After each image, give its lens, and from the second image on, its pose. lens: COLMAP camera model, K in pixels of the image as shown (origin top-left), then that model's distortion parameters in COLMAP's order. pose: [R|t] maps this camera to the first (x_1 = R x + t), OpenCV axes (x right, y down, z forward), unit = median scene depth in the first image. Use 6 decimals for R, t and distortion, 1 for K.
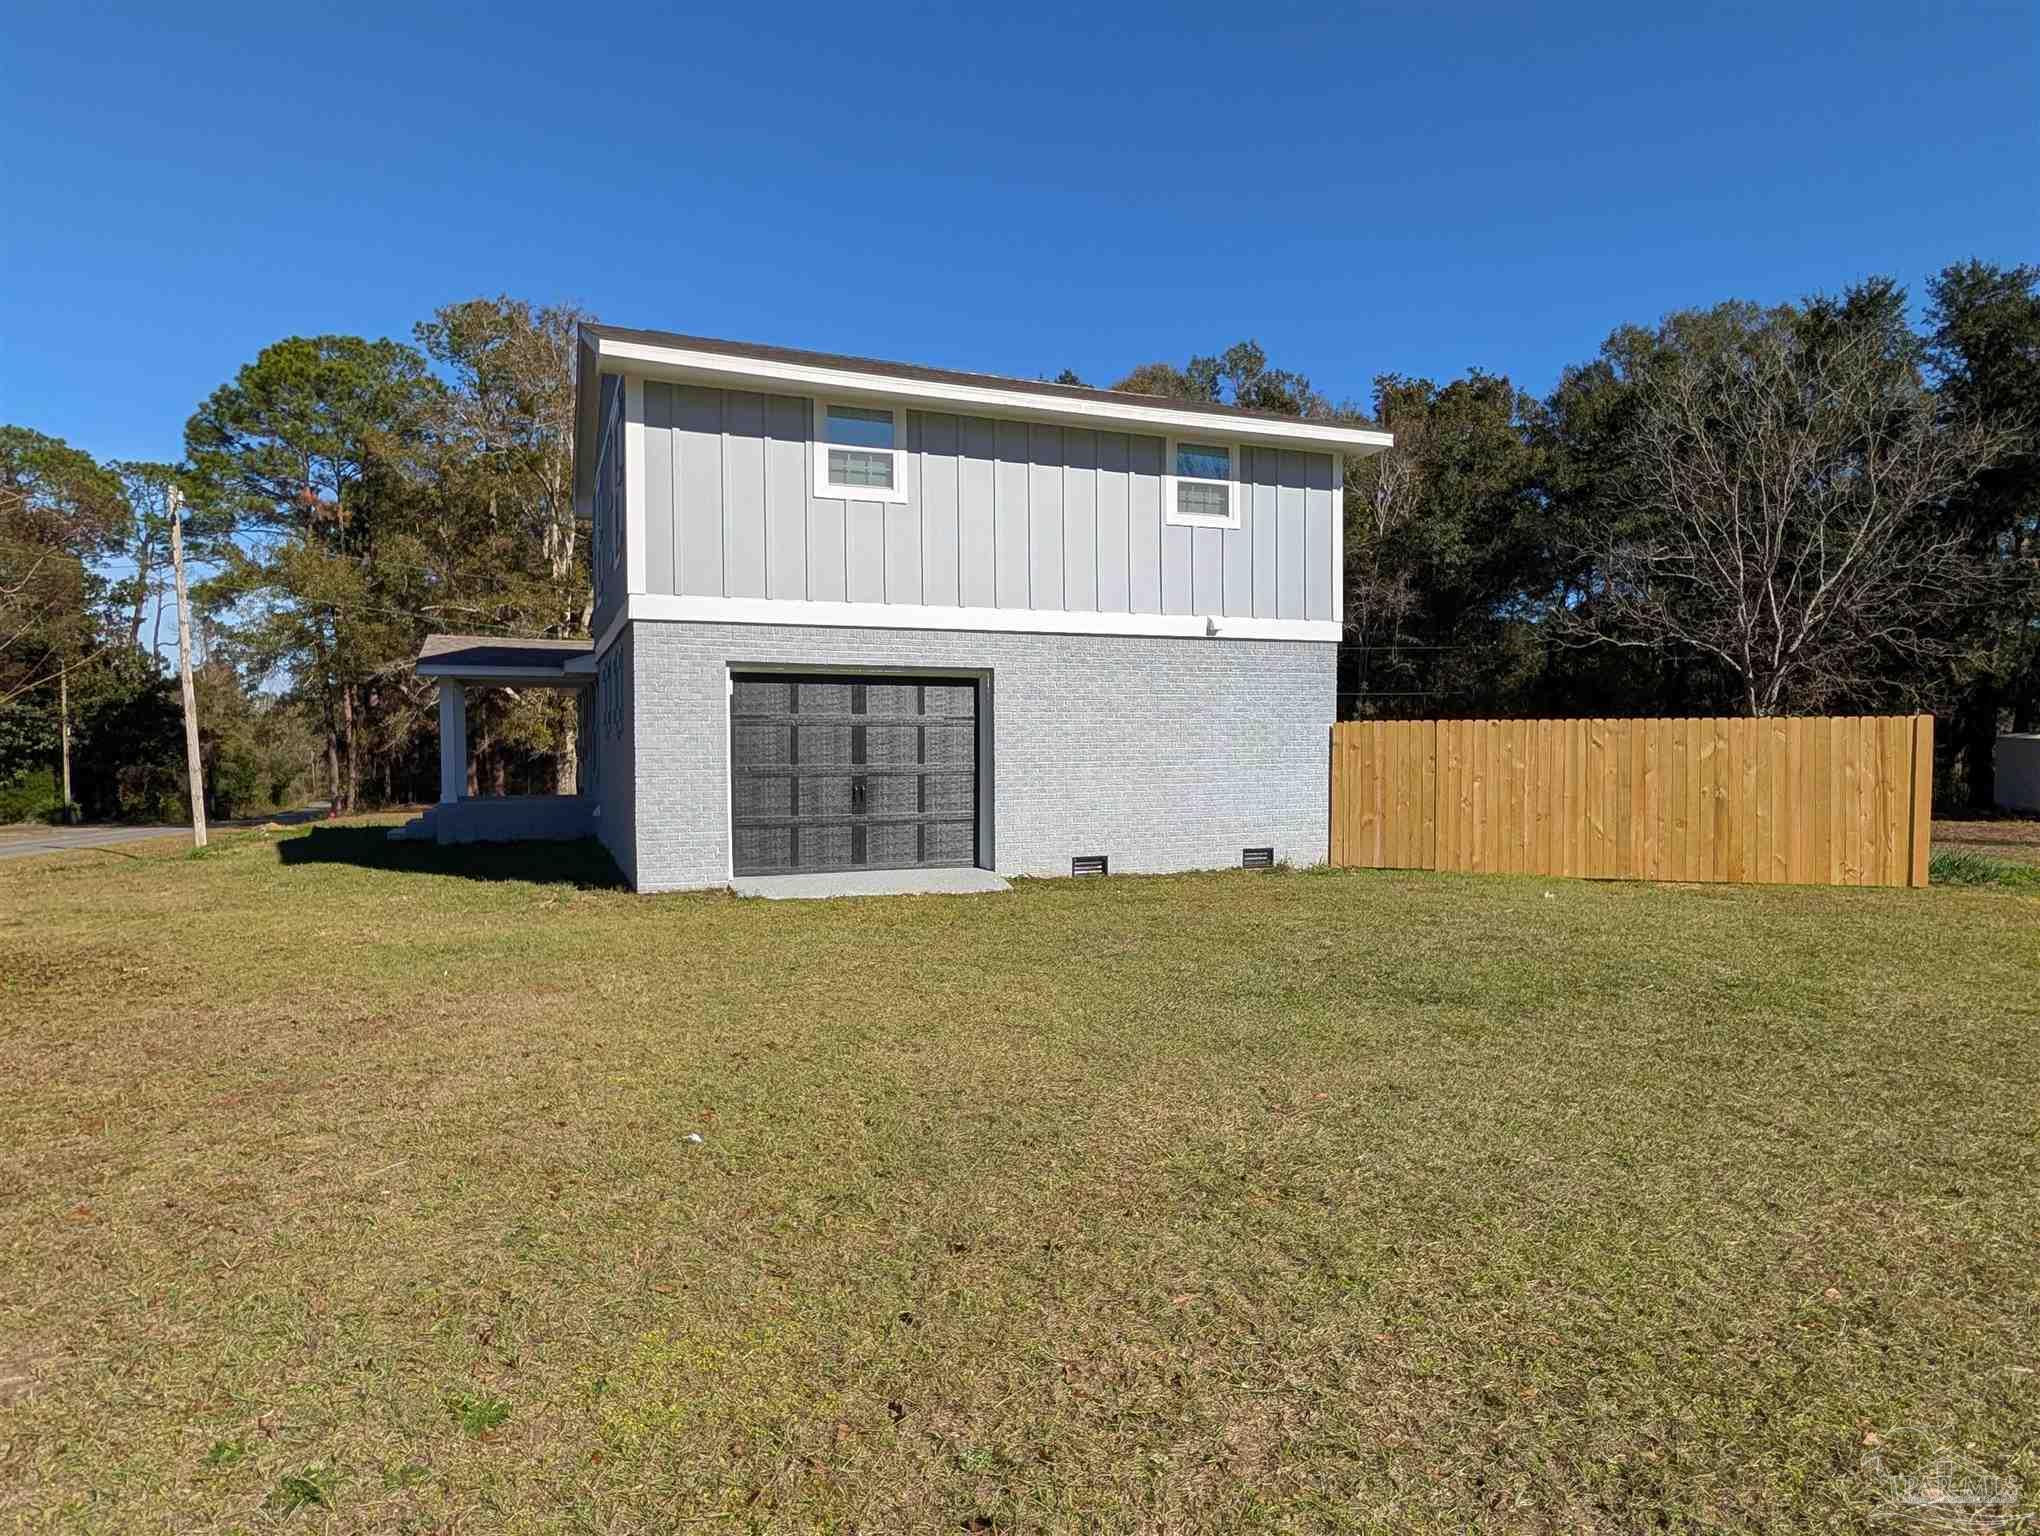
lens RADIAL K [[1177.6, 0, 1020.2], [0, 1177.6, 765.4], [0, 0, 1]] dist [0.004128, -0.001401]
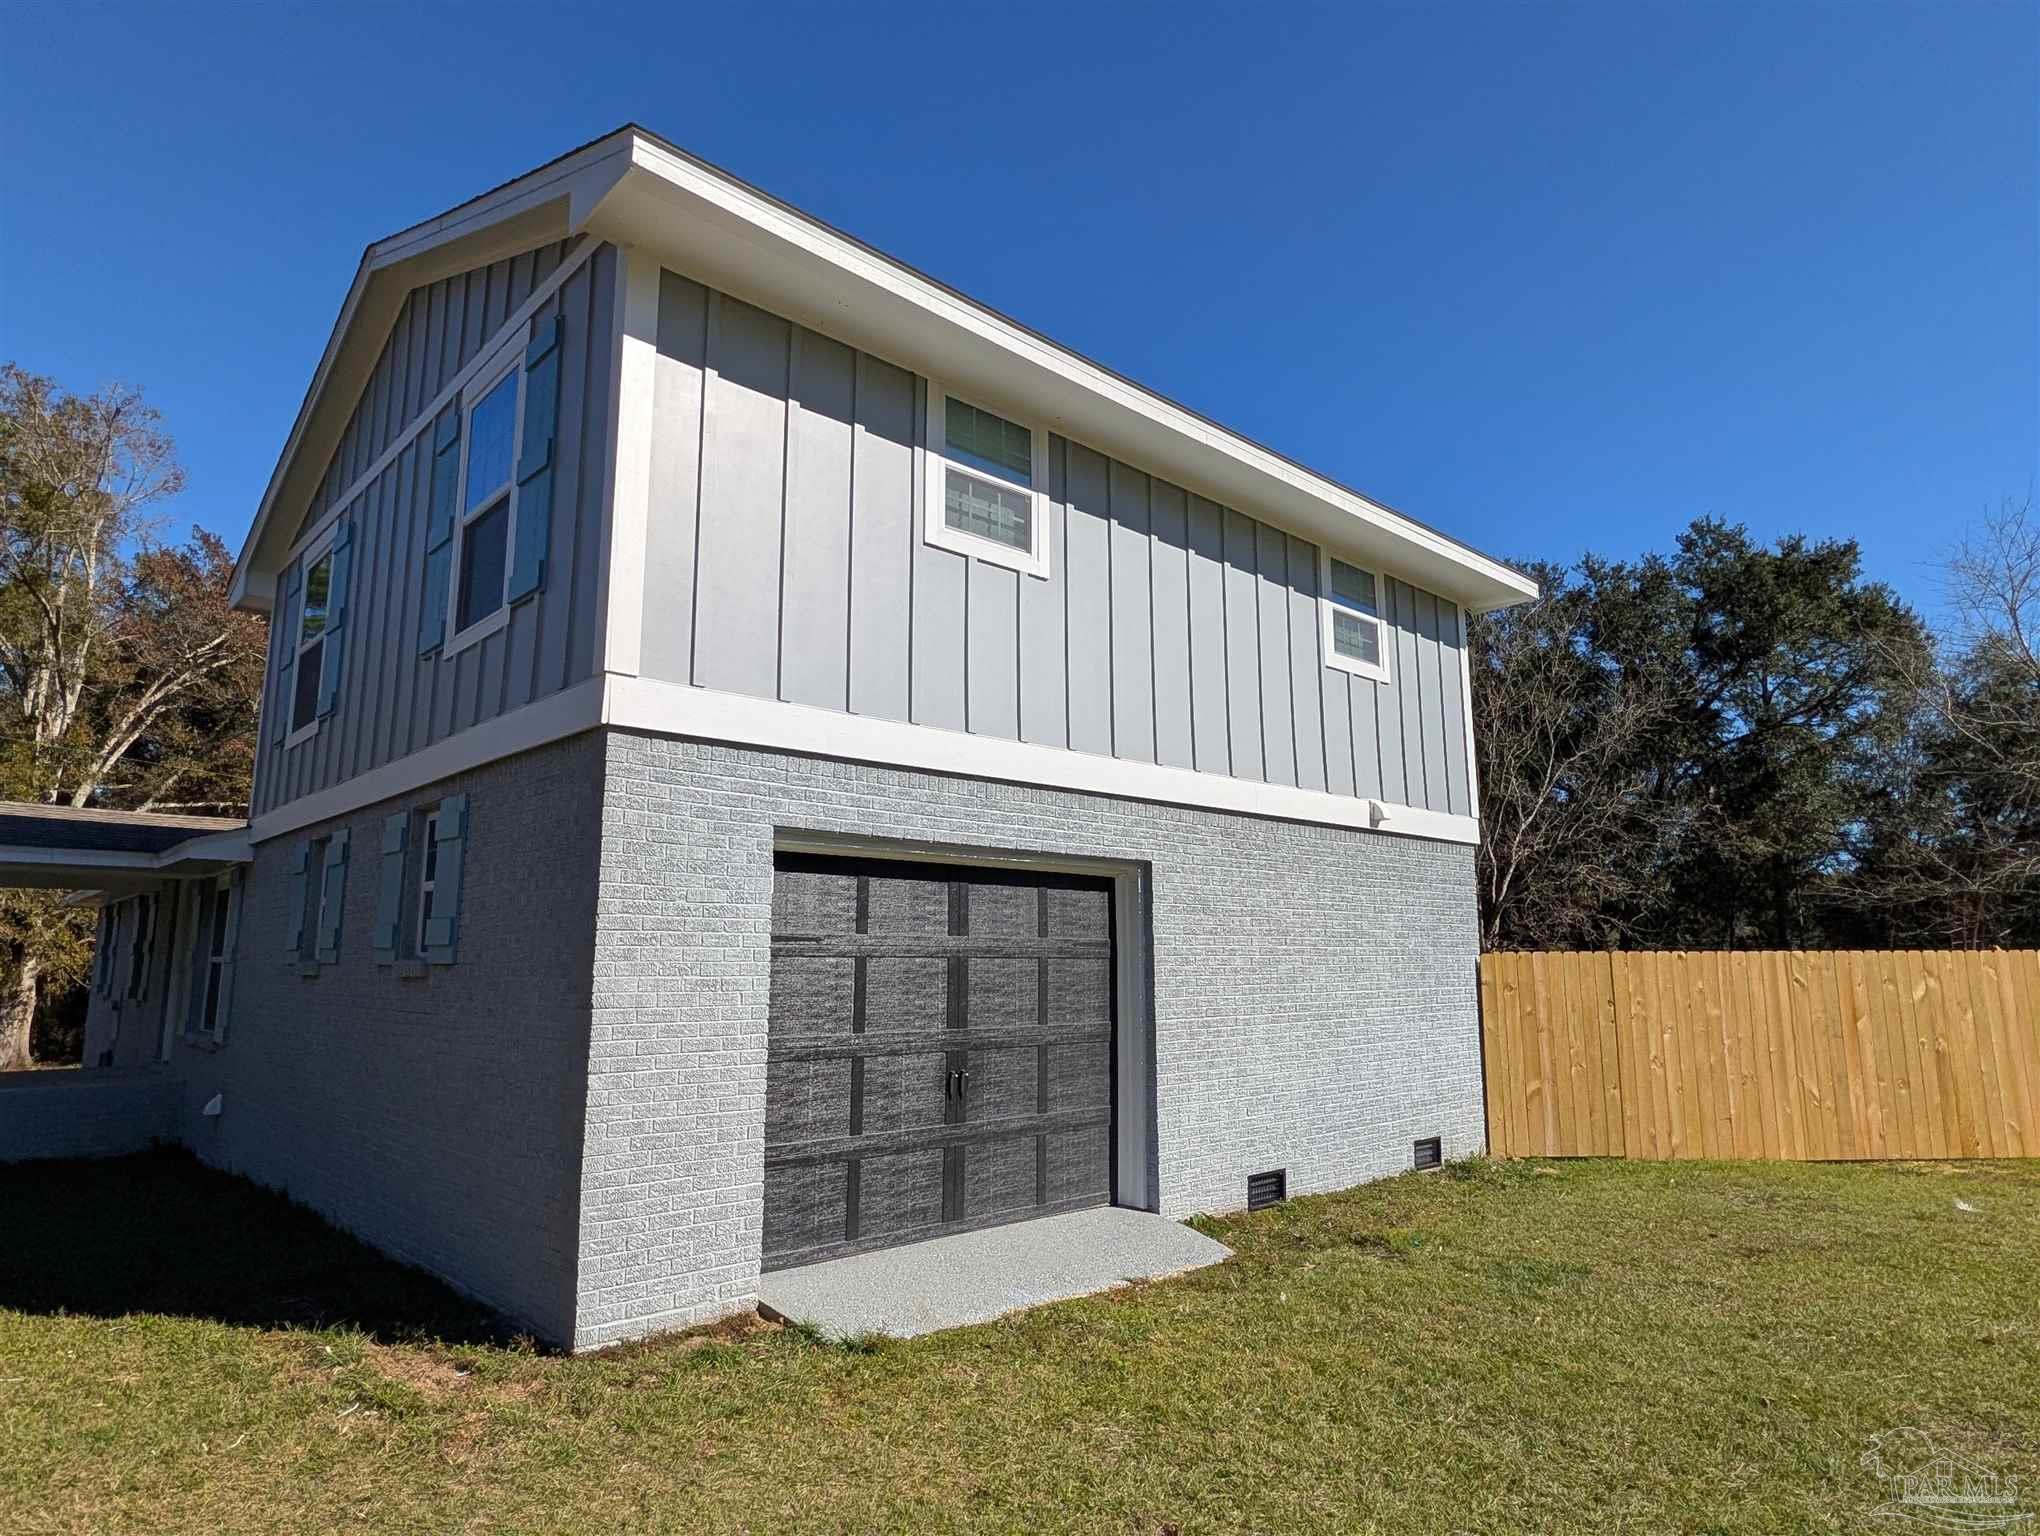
lens RADIAL K [[1177.6, 0, 1022.8], [0, 1177.6, 769.9], [0, 0, 1]] dist [0.004128, -0.001401]
pose [[0.934414, 0.058617, 0.351332, -0.293388], [0.008144, 0.982592, -0.185598, -0.016318], [-0.356095, 0.176287, 0.917671, 0.446948]]
